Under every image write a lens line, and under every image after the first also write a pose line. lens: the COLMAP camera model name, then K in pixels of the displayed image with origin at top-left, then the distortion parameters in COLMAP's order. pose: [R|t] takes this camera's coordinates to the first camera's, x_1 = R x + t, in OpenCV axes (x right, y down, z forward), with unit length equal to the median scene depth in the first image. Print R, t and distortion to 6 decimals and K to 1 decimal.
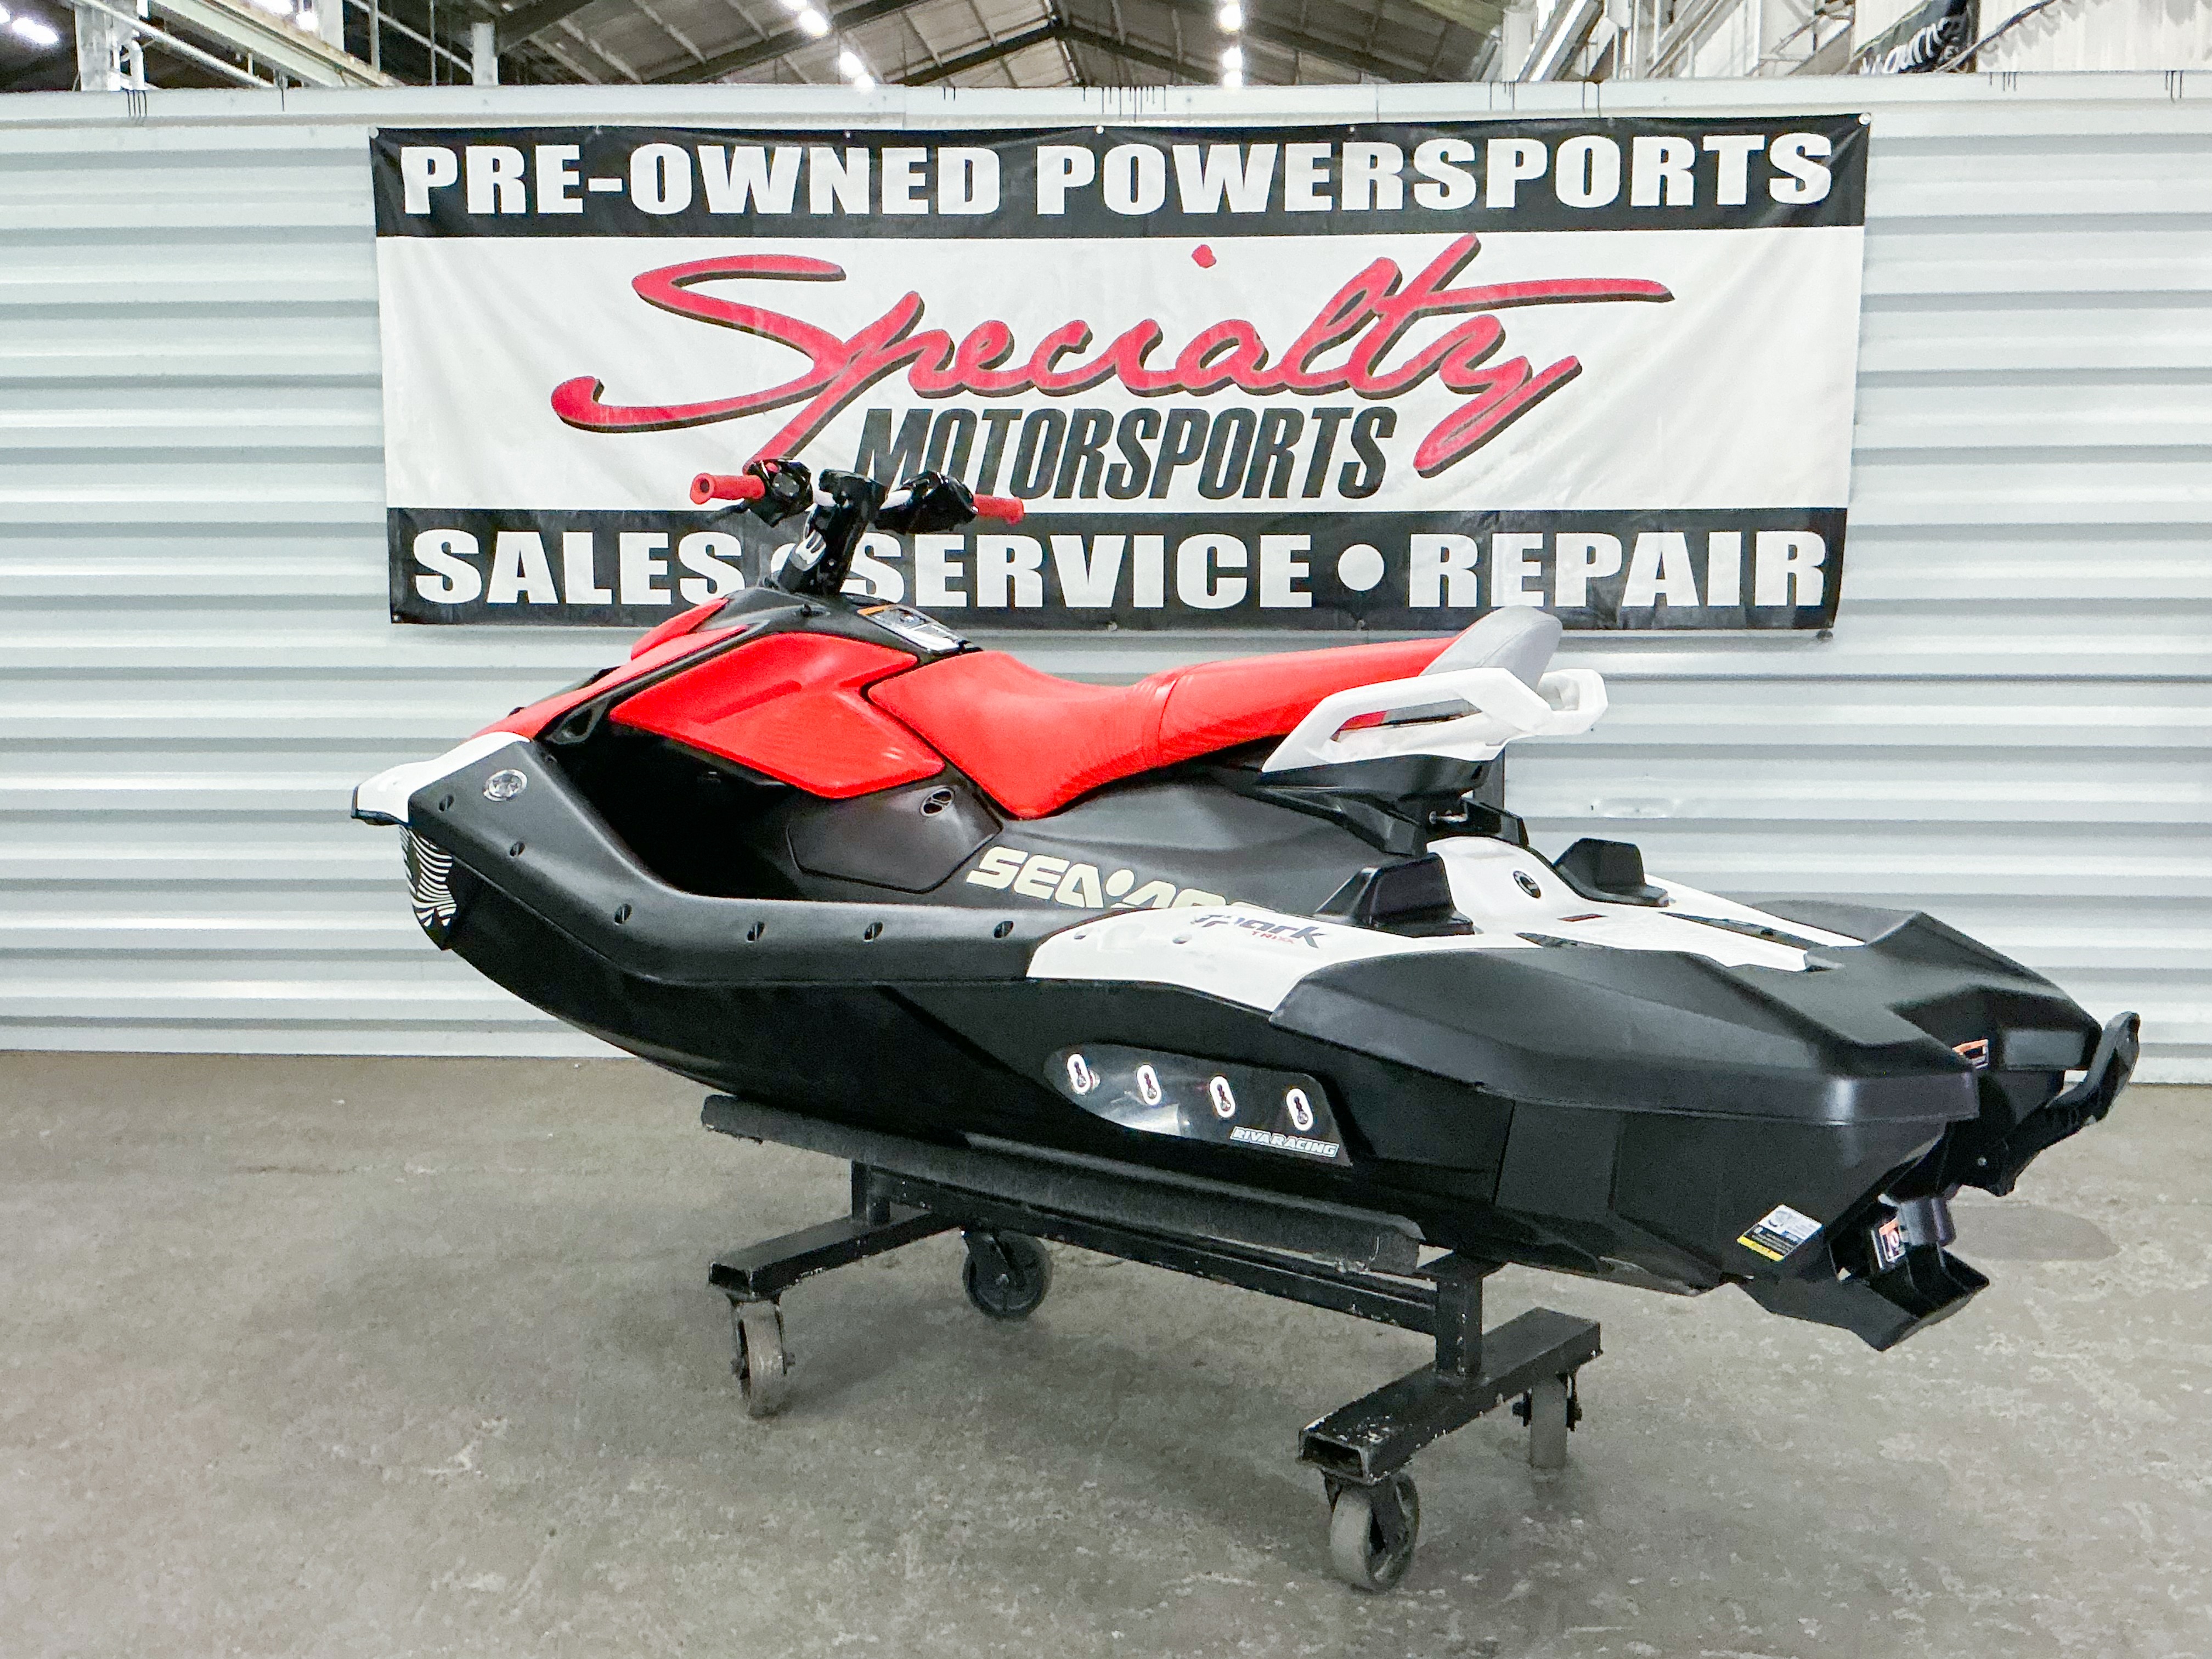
lens RADIAL K [[2338.2, 0, 1103.0], [0, 2338.2, 828.6], [0, 0, 1]] dist [0.157031, -0.364873]
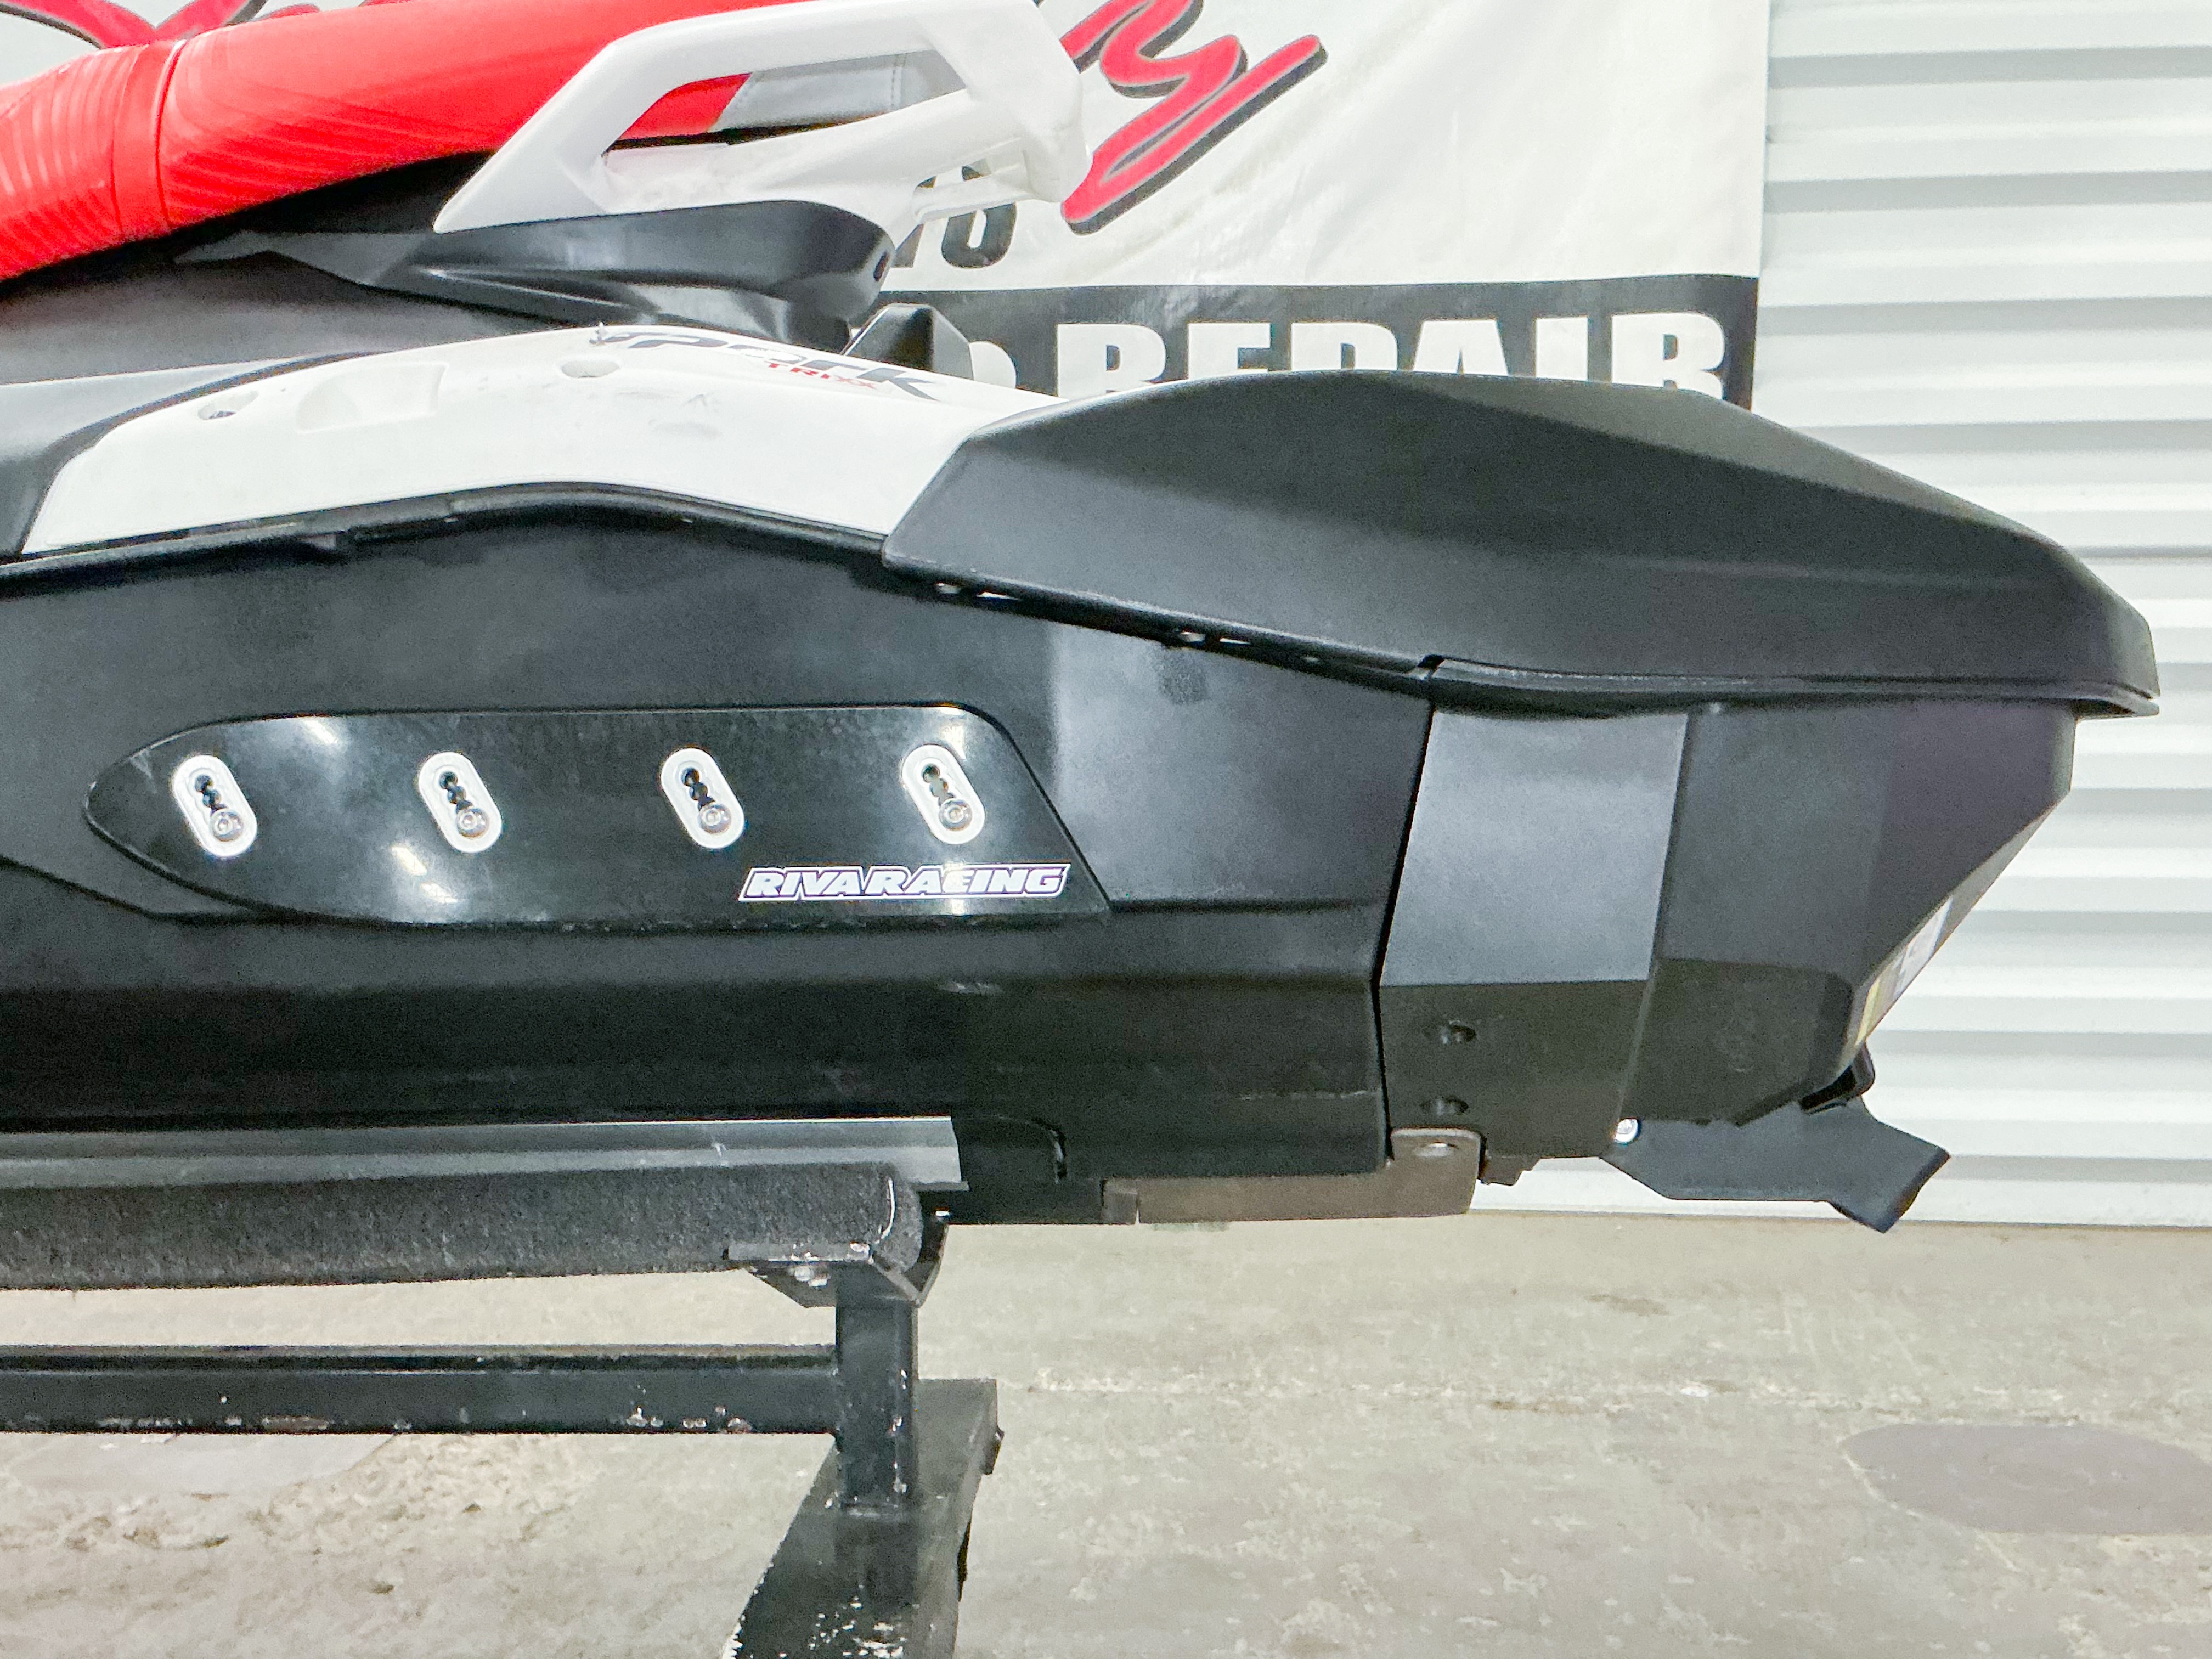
lens RADIAL K [[2483.3, 0, 1105.2], [0, 2483.3, 823.8], [0, 0, 1]] dist [0.160082, -0.354904]
pose [[0.999972, 0.001136, -0.007363, 0.148316], [-0.001772, 0.996204, -0.087026, 0.062500], [0.007237, 0.087037, 0.996179, 0.357280]]
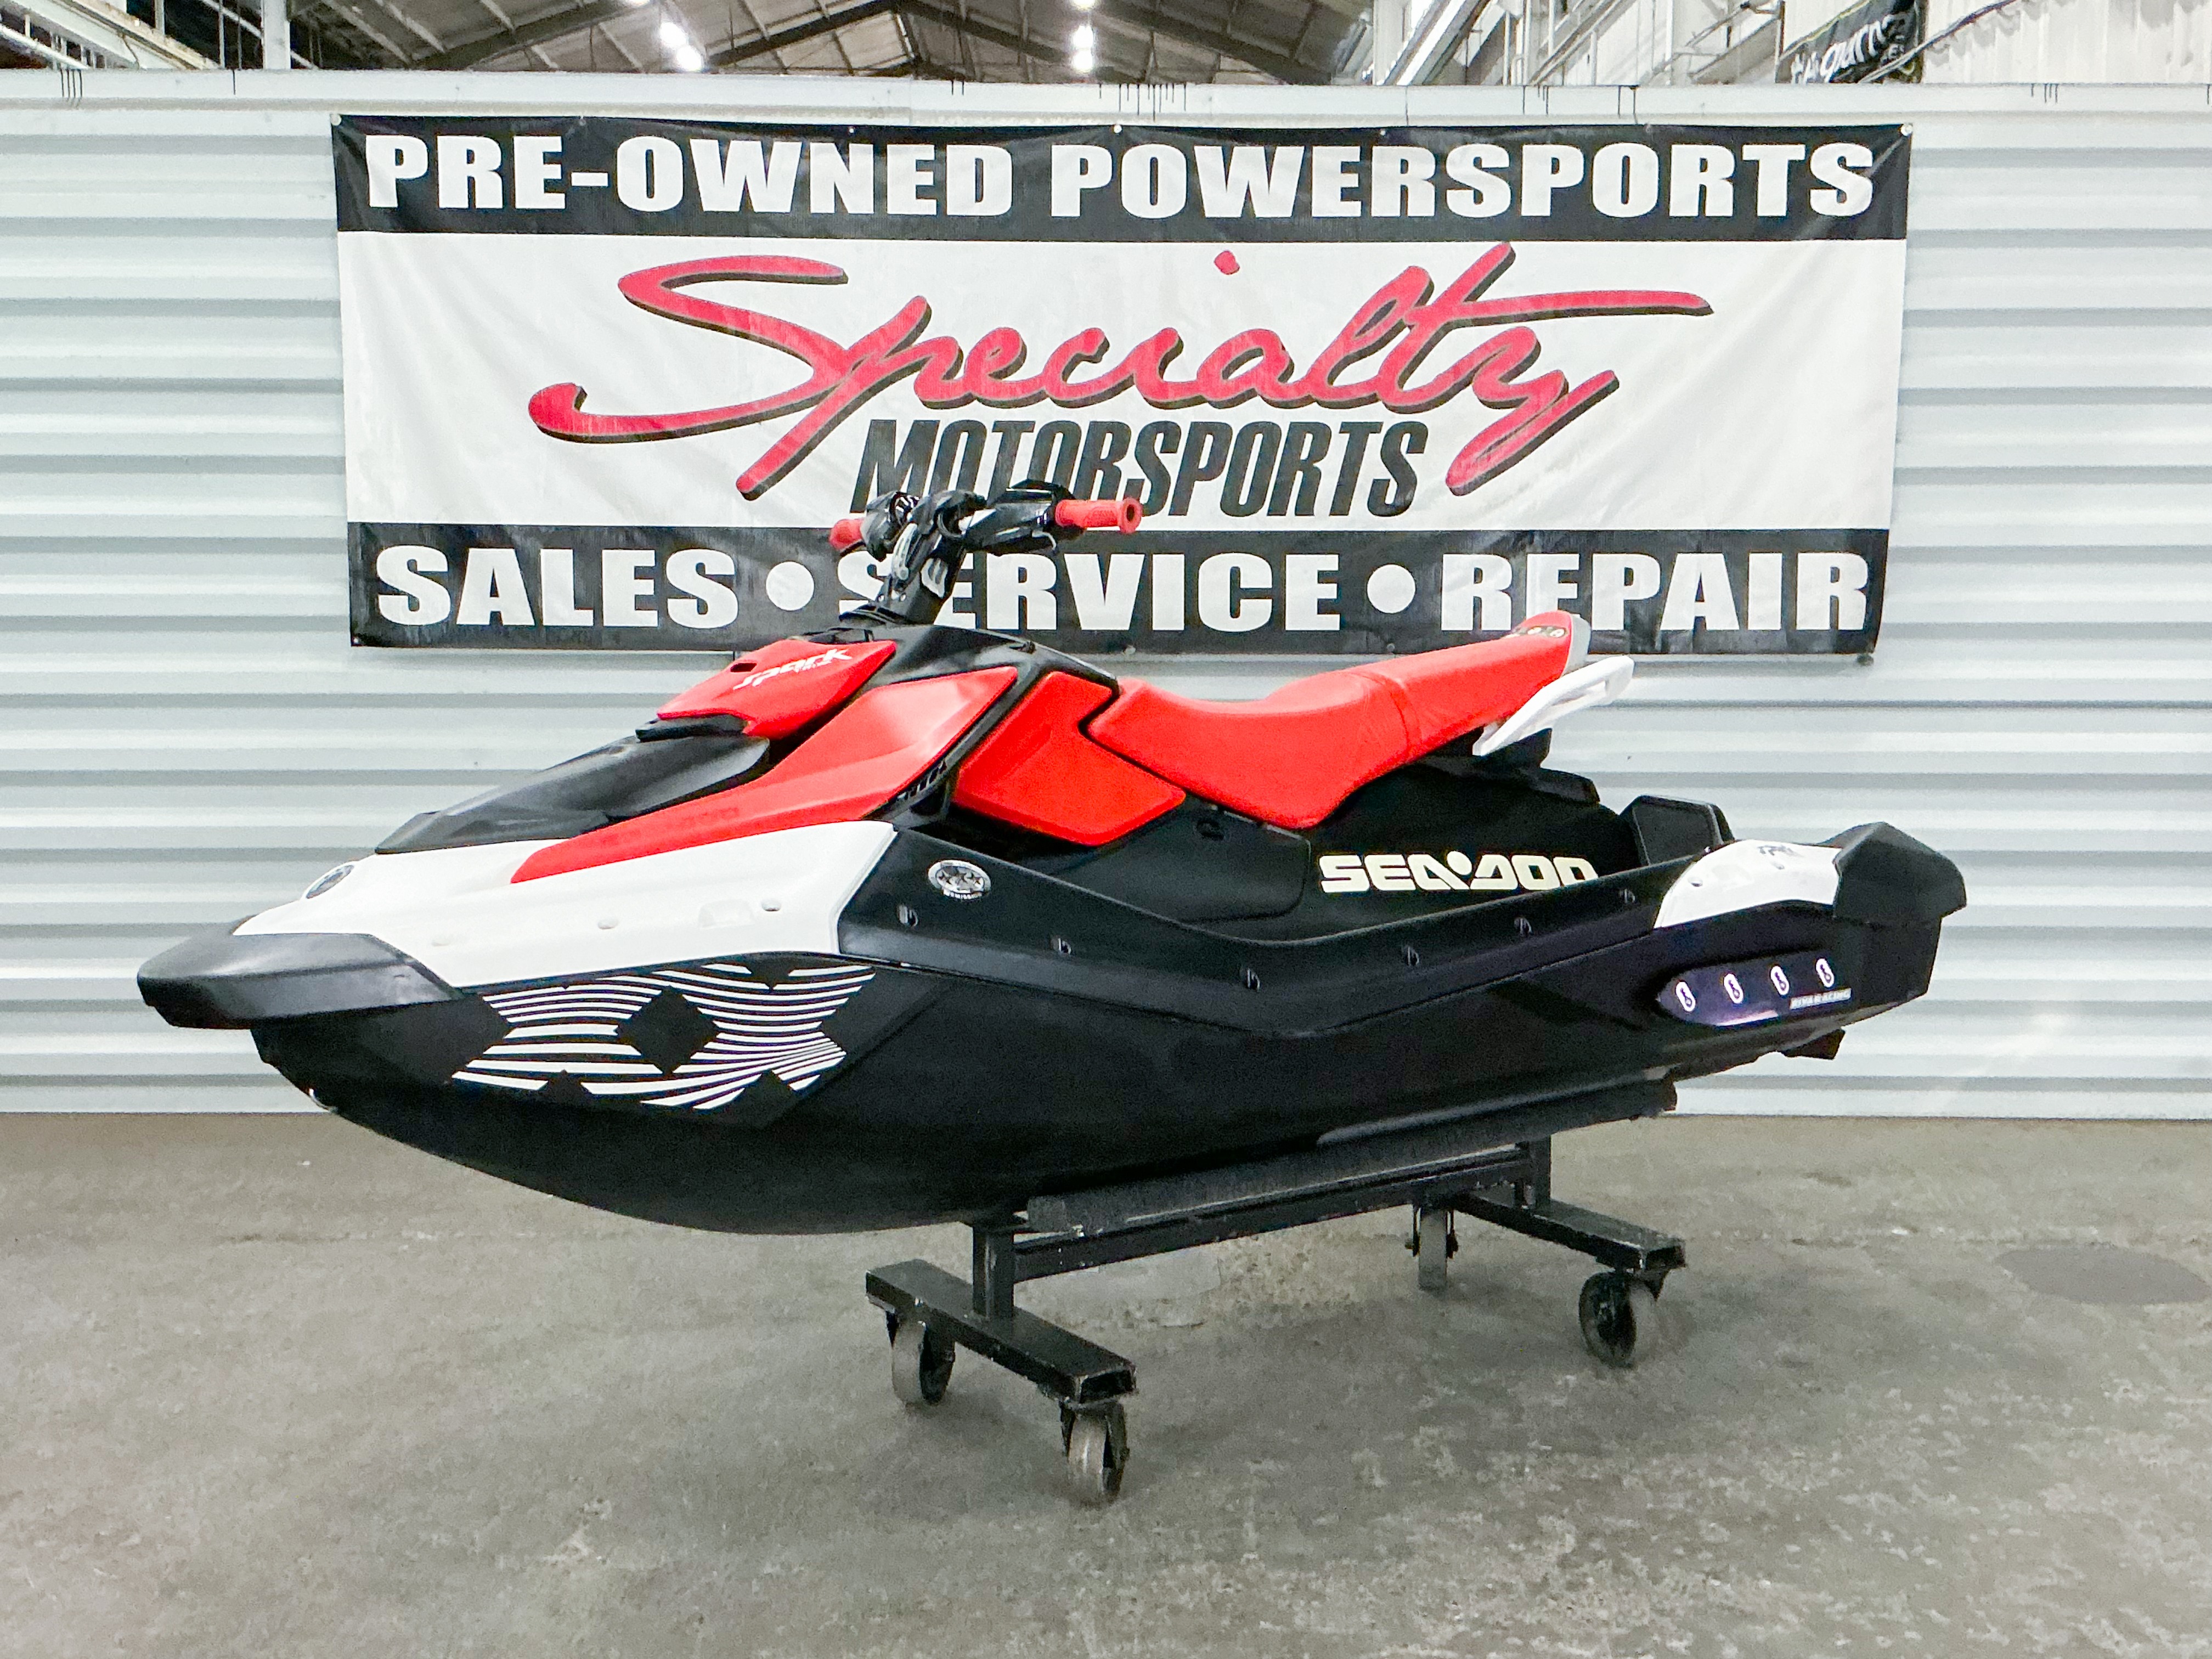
lens RADIAL K [[2505.1, 0, 1106.0], [0, 2505.1, 829.5], [0, 0, 1]] dist [0.153774, -0.353213]
pose [[0.997512, -0.004387, 0.070362, -0.078460], [0.005111, 0.999936, -0.010117, -0.003517], [-0.070313, 0.010452, 0.997470, -0.011616]]
